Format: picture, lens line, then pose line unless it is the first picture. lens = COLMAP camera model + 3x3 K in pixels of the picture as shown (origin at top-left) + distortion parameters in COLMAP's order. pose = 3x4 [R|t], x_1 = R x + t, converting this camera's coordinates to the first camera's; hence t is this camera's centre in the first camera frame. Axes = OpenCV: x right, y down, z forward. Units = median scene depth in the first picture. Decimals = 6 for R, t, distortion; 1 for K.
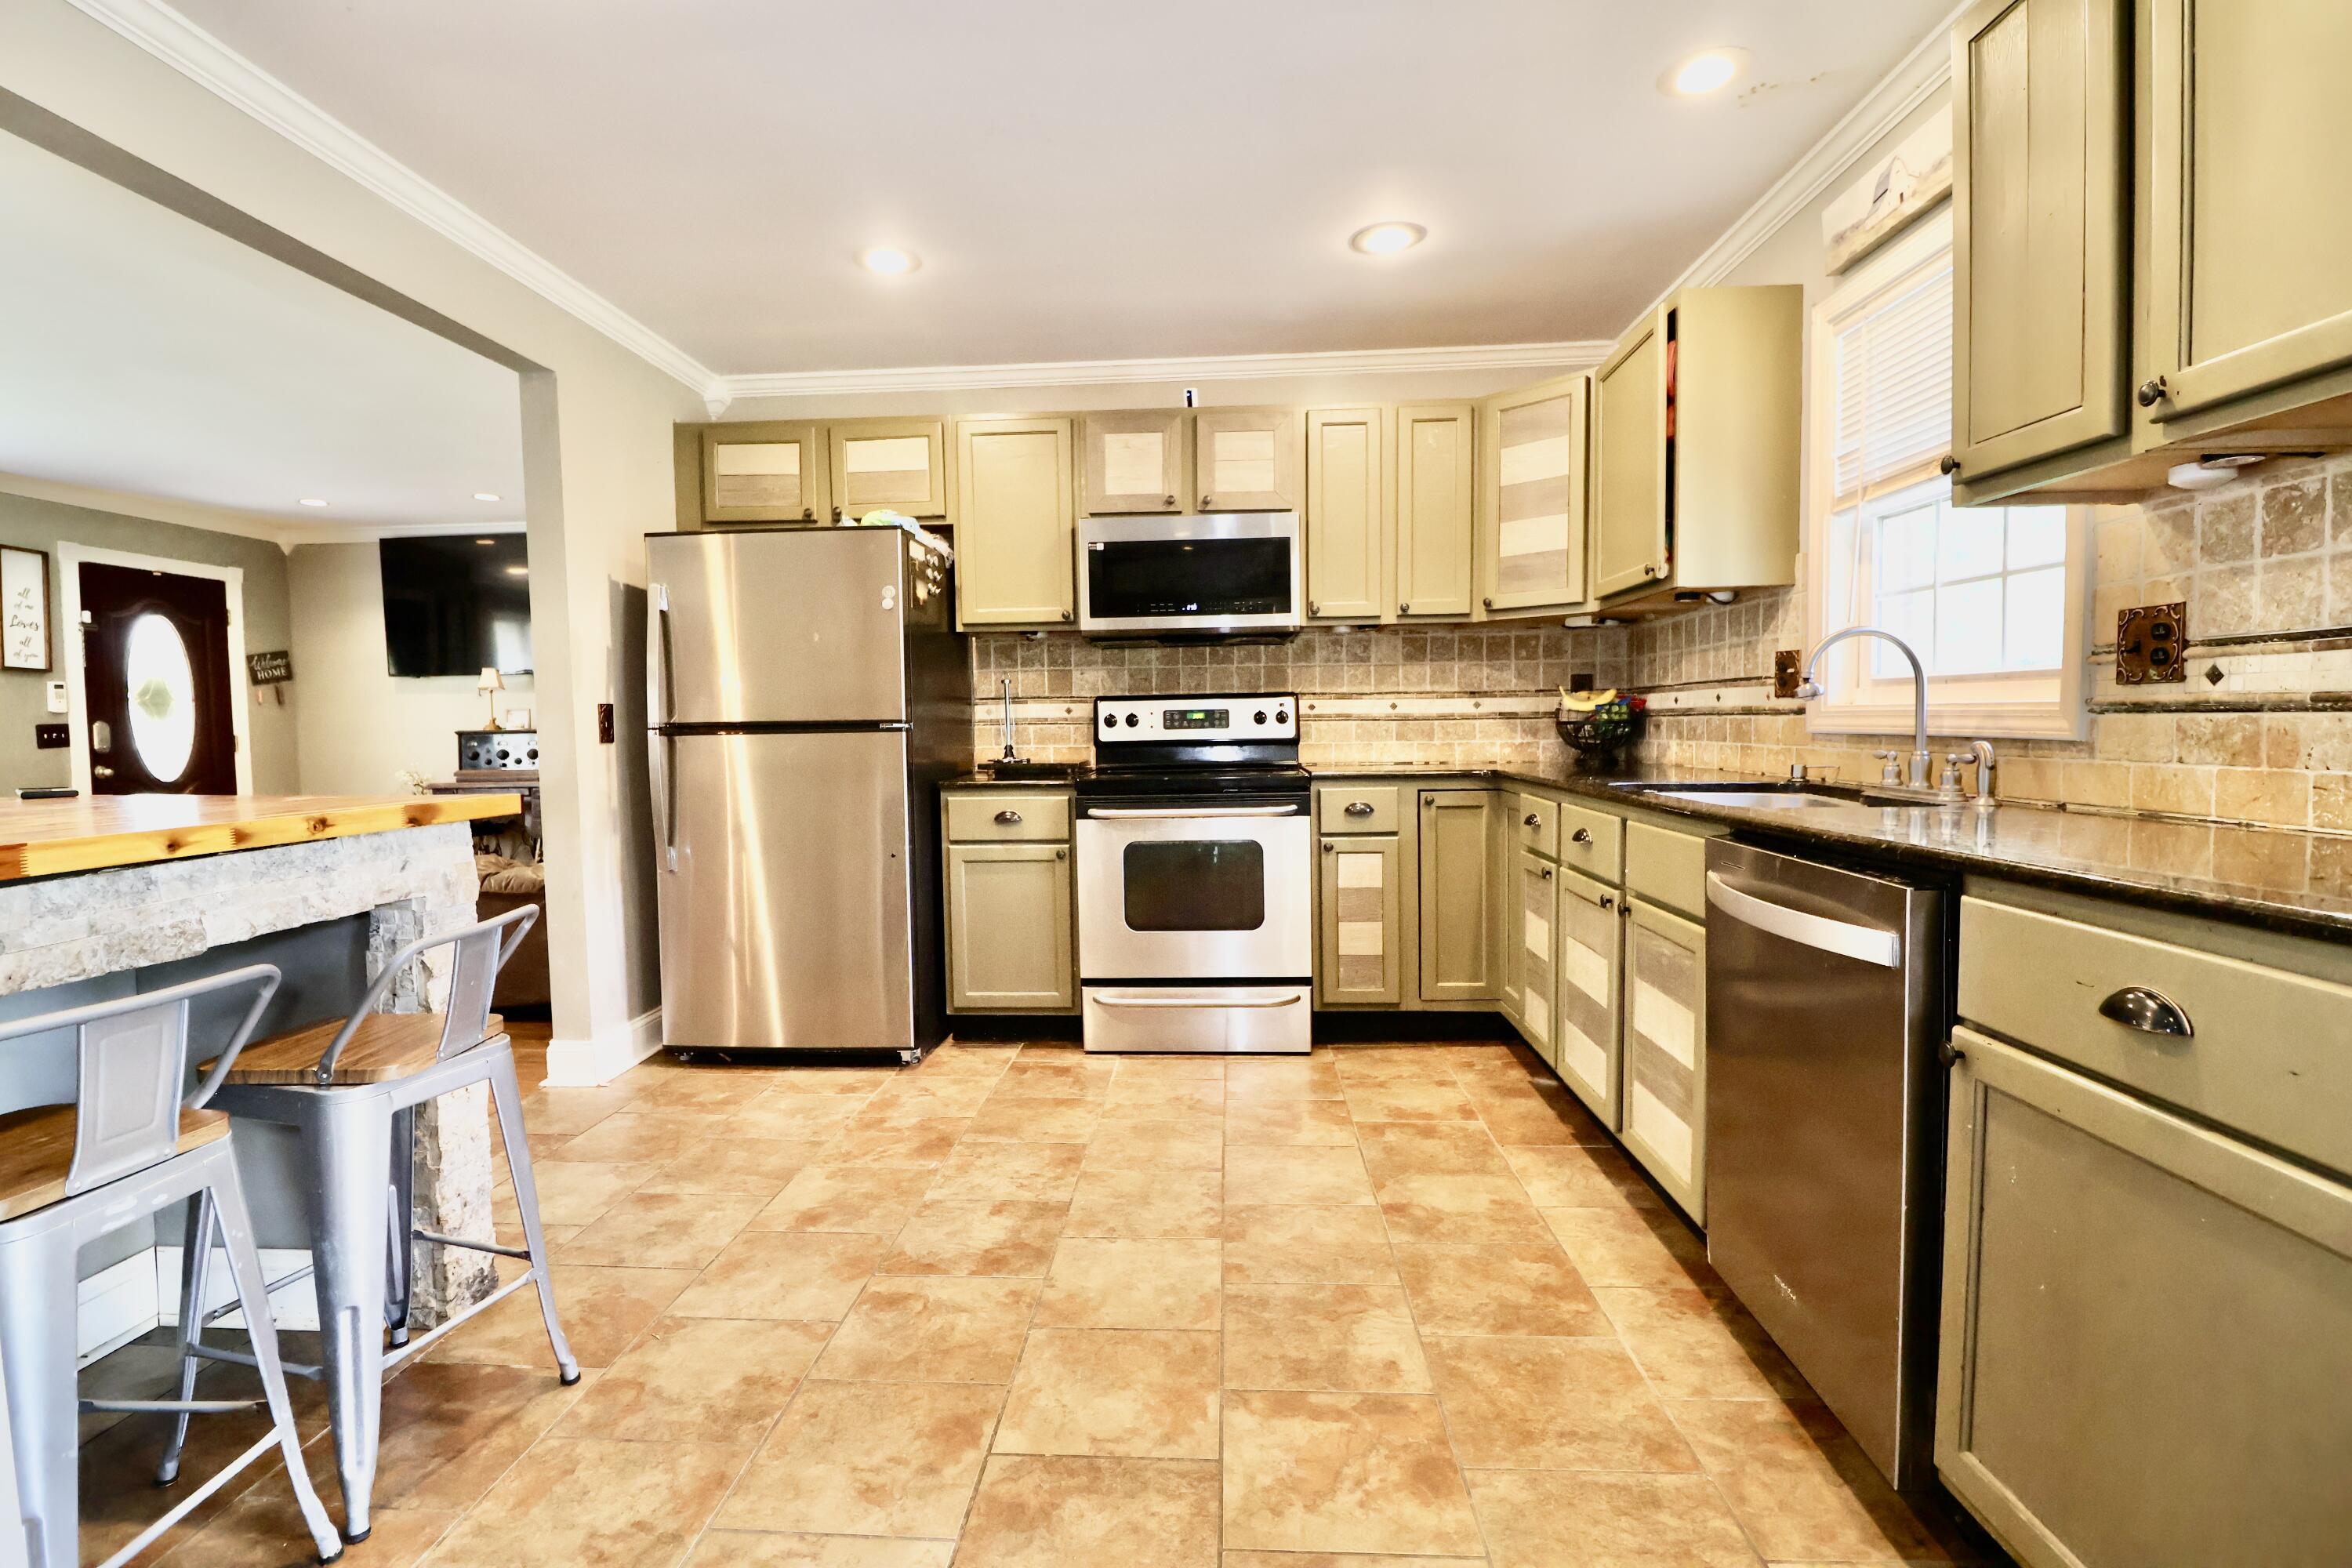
lens RADIAL K [[1090.5, 0, 1157.9], [0, 1090.5, 789.5], [0, 0, 1]] dist [-0.017282, -0.005288]
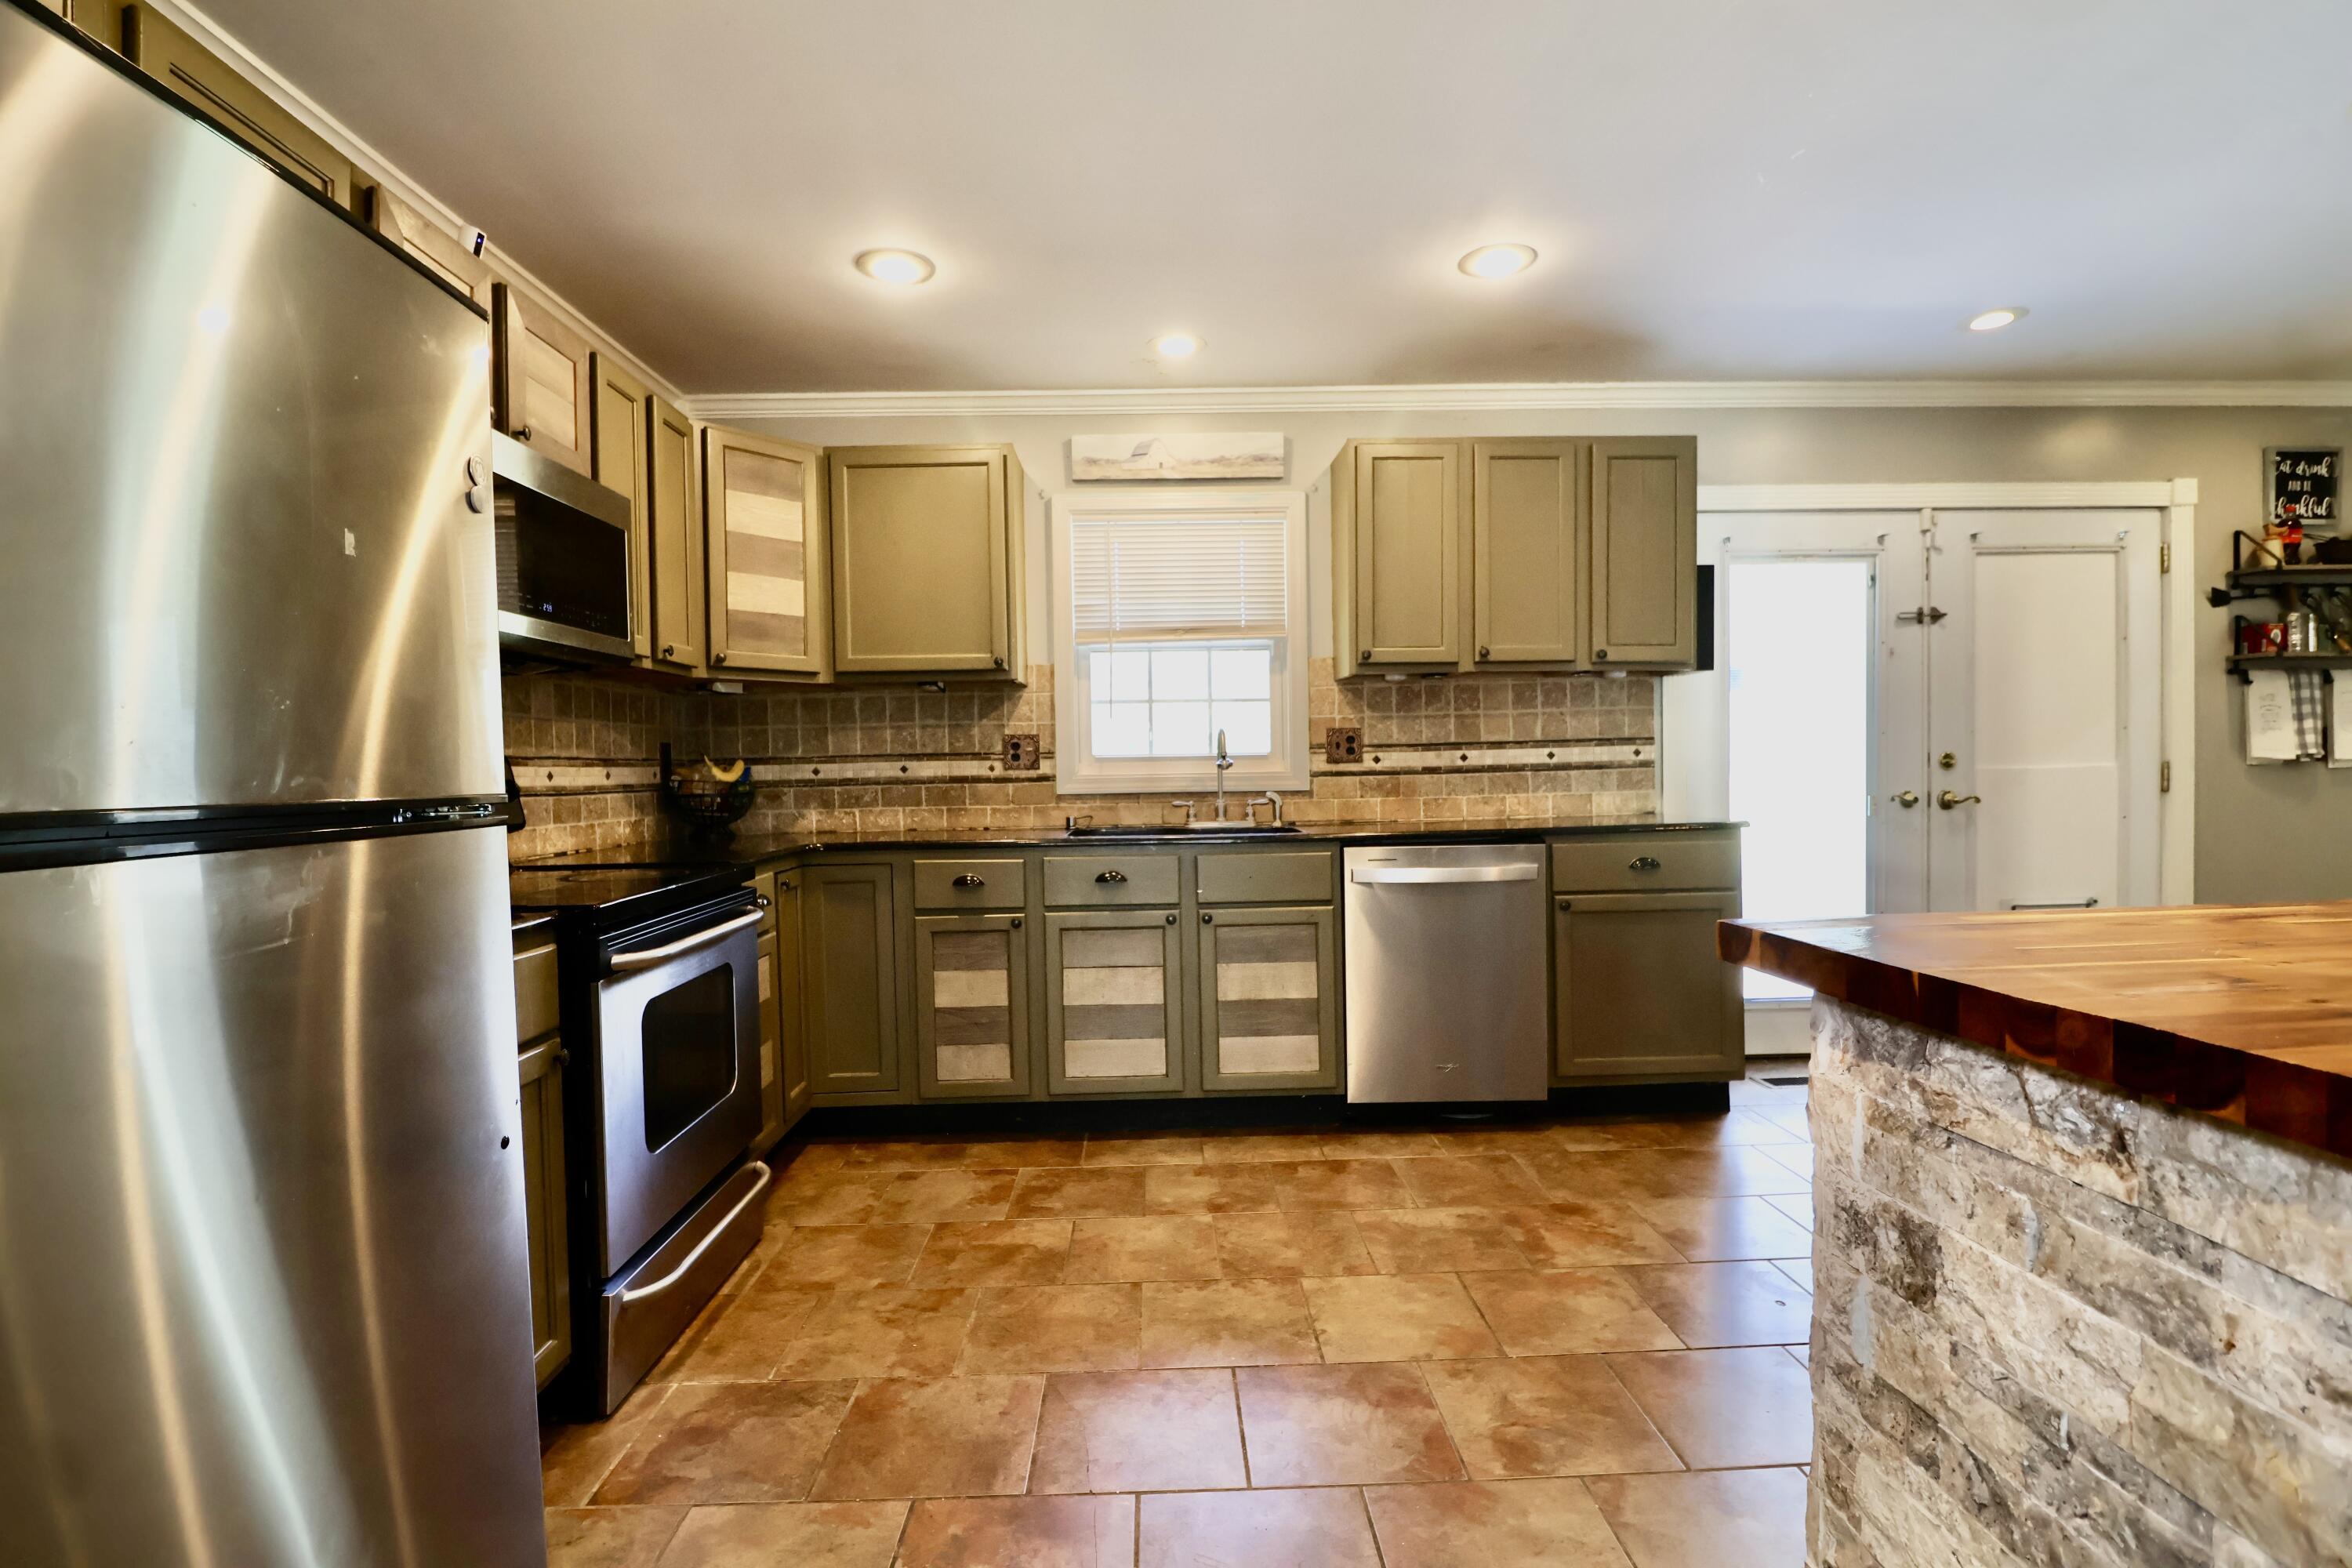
lens RADIAL K [[1090.5, 0, 1161.1], [0, 1090.5, 792.6], [0, 0, 1]] dist [-0.017282, -0.005288]
pose [[-0.083265, -0.006403, 0.996507, -0.881989], [0.082985, 0.996462, 0.013336, -0.068160], [-0.993066, 0.083805, -0.082439, 1.076623]]
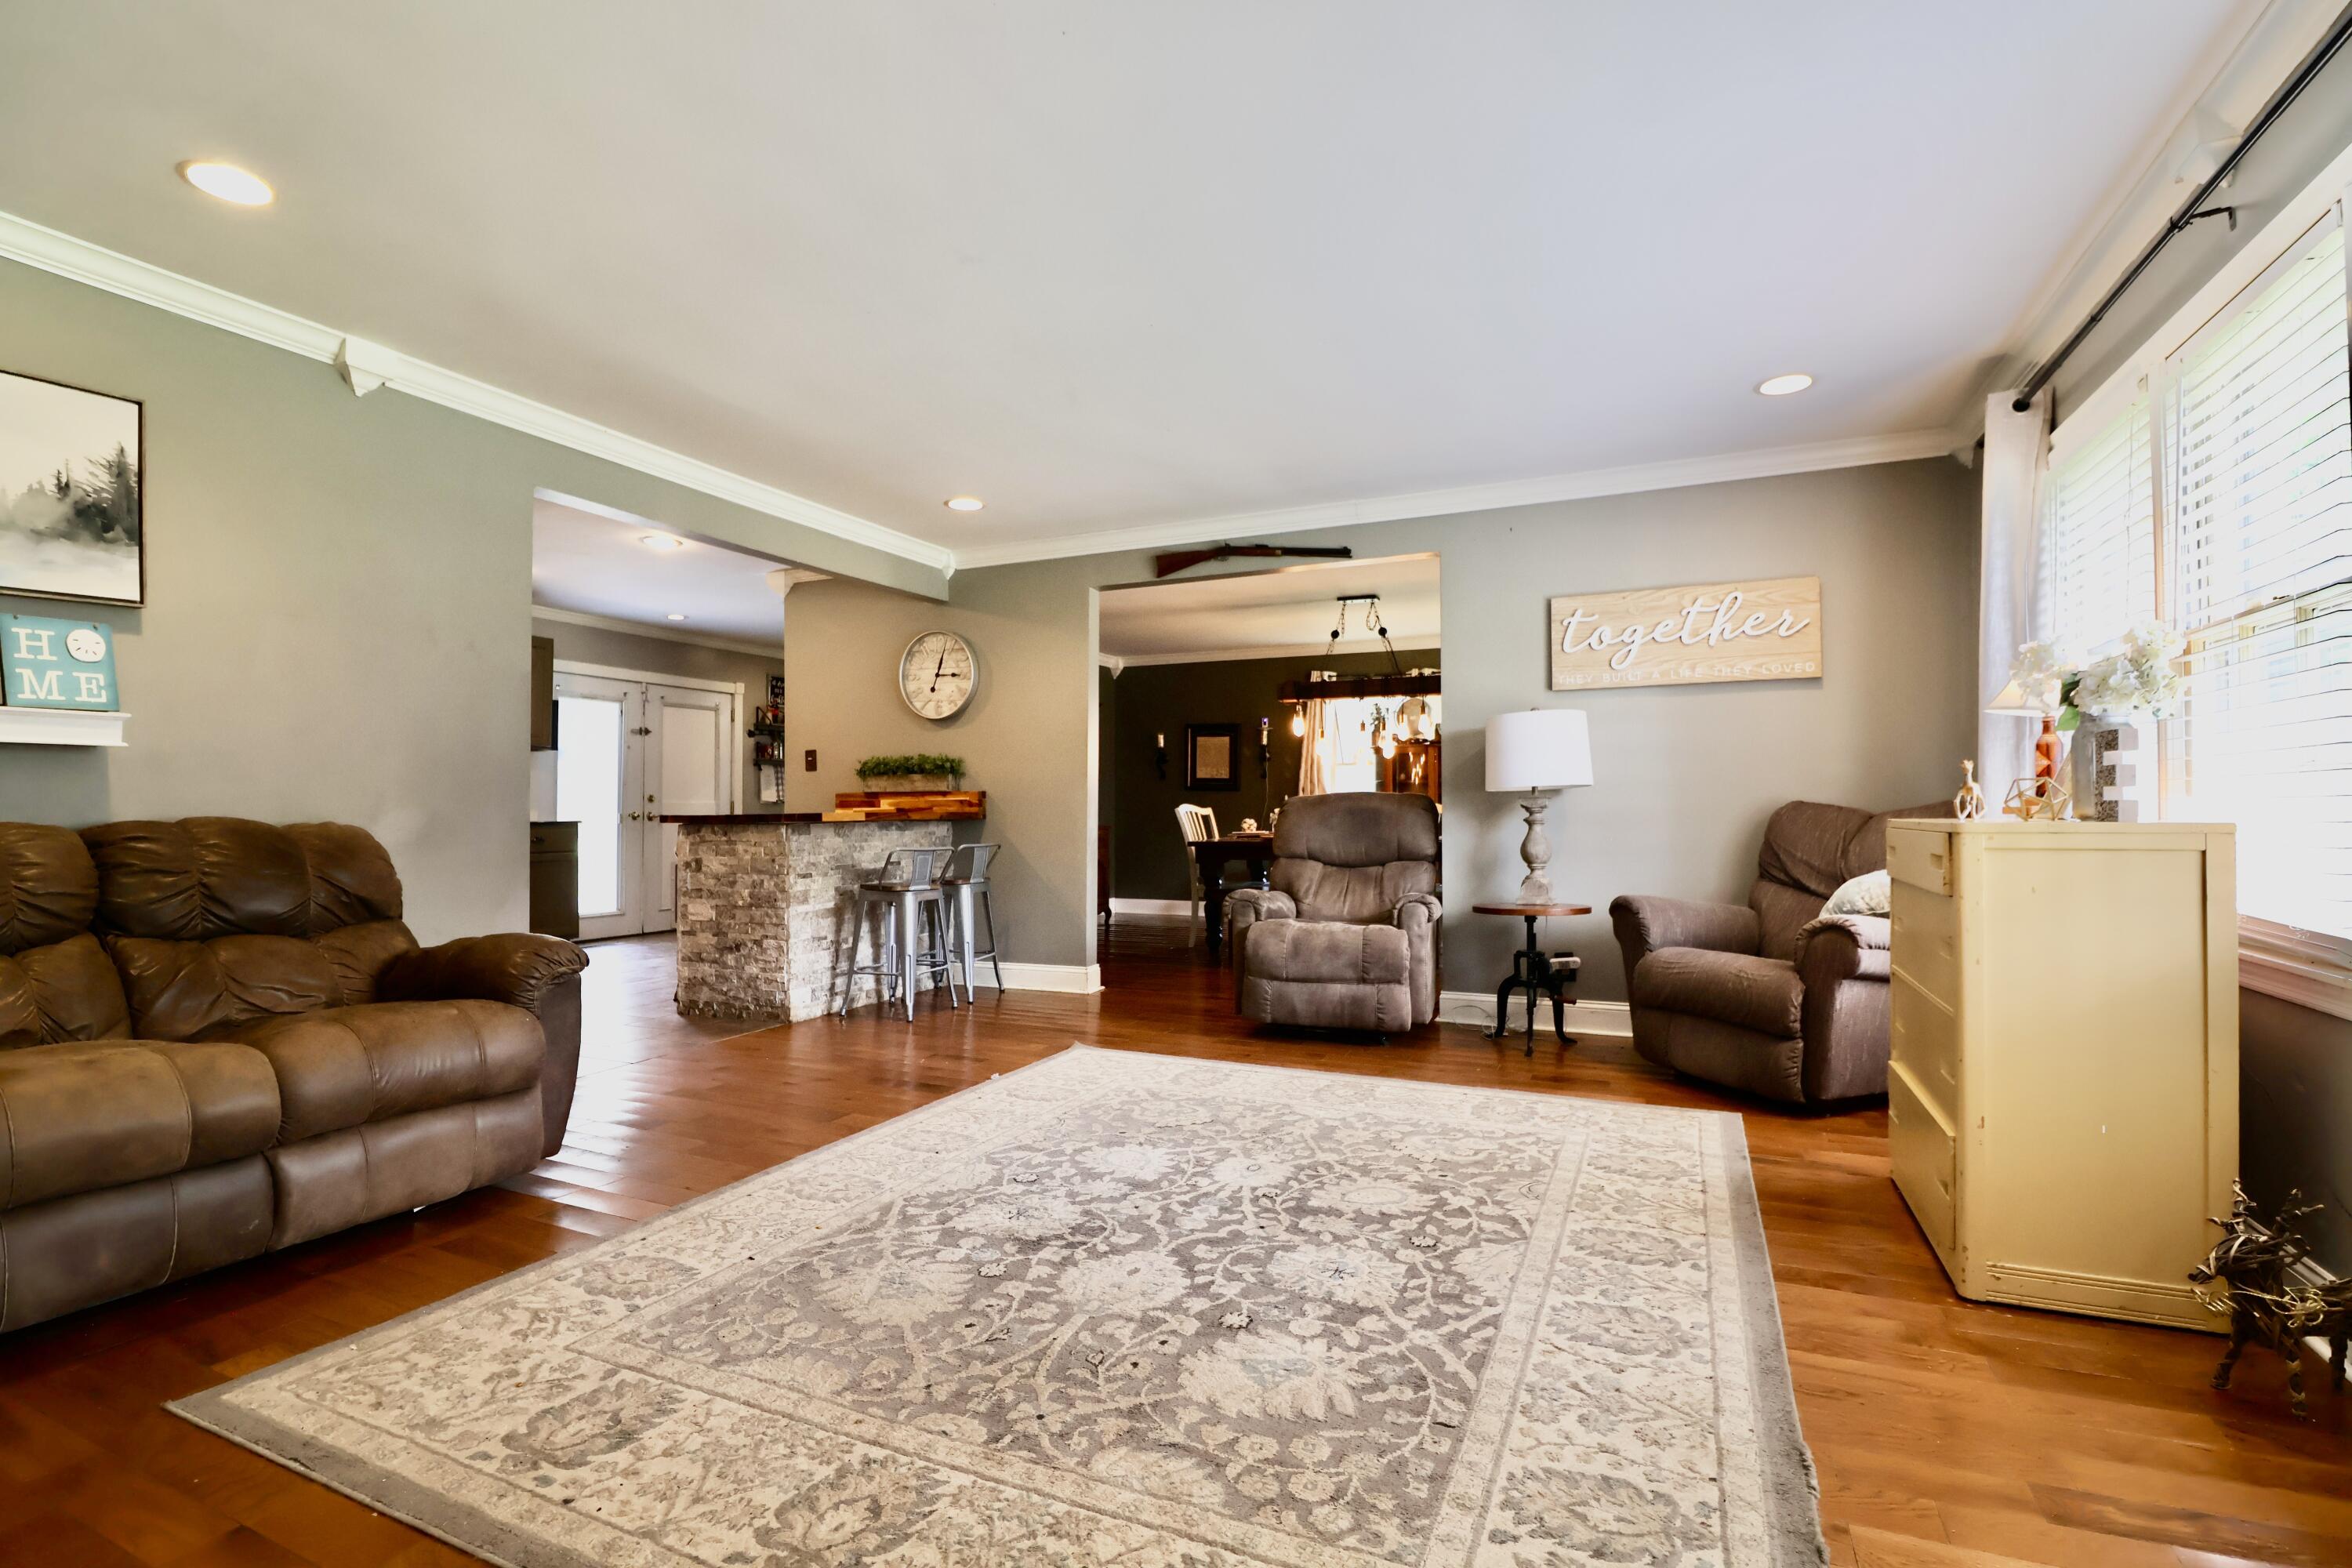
lens RADIAL K [[1090.5, 0, 1180.8], [0, 1090.5, 803.8], [0, 0, 1]] dist [-0.017282, -0.005288]
pose [[-0.941003, 0.018681, 0.337881, -2.137496], [0.037055, 0.998159, 0.048010, -0.083487], [-0.336363, 0.057697, -0.939963, 2.457473]]
